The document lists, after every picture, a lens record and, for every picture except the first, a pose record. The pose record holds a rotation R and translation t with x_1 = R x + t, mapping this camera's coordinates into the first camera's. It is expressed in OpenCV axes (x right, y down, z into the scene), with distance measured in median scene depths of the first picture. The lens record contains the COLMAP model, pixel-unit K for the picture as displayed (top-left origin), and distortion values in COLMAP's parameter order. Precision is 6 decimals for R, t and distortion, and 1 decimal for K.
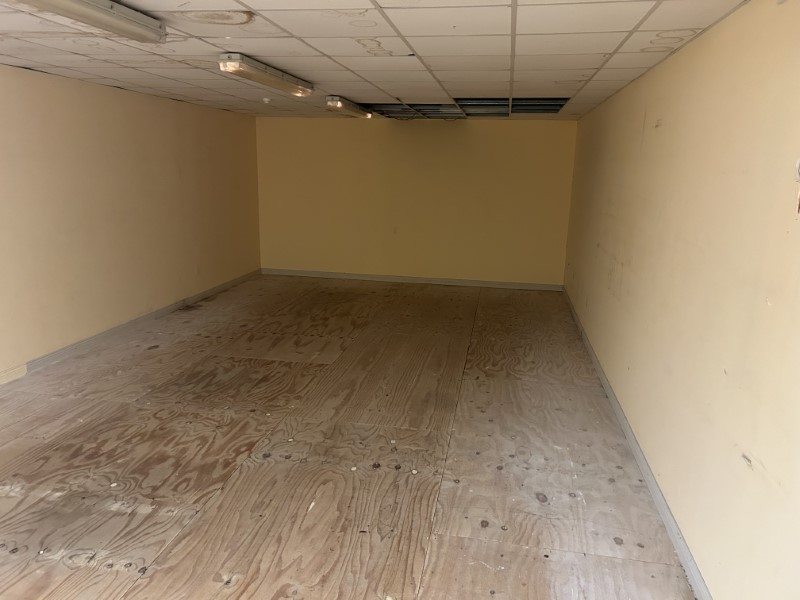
lens RADIAL K [[602.0, 0, 400.0], [0, 602.0, 300.0], [0, 0, 1]] dist [0.044276, -0.042241]
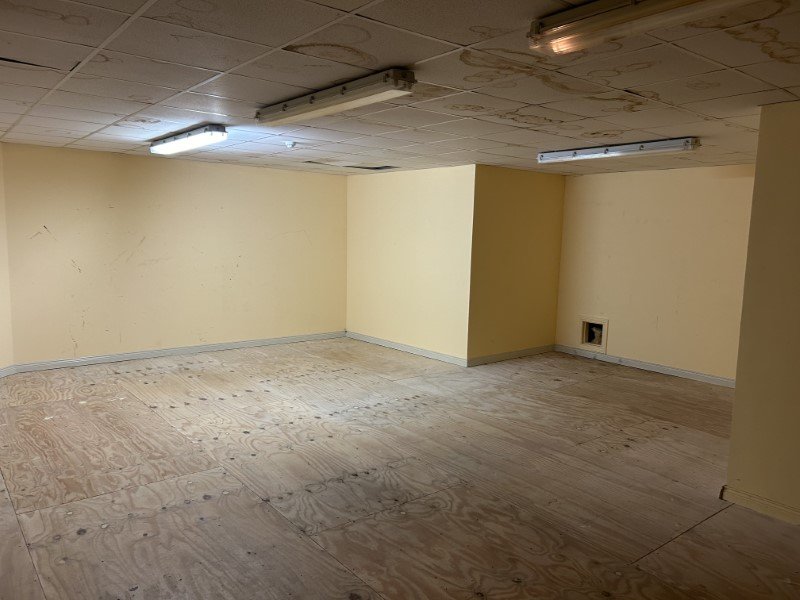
lens RADIAL K [[602.0, 0, 400.0], [0, 602.0, 300.1], [0, 0, 1]] dist [0.044276, -0.042241]
pose [[-0.663039, 0.051367, -0.746820, 0.269931], [-0.200541, 0.948989, 0.243316, -0.270681], [0.721223, 0.311096, -0.618916, 1.348053]]
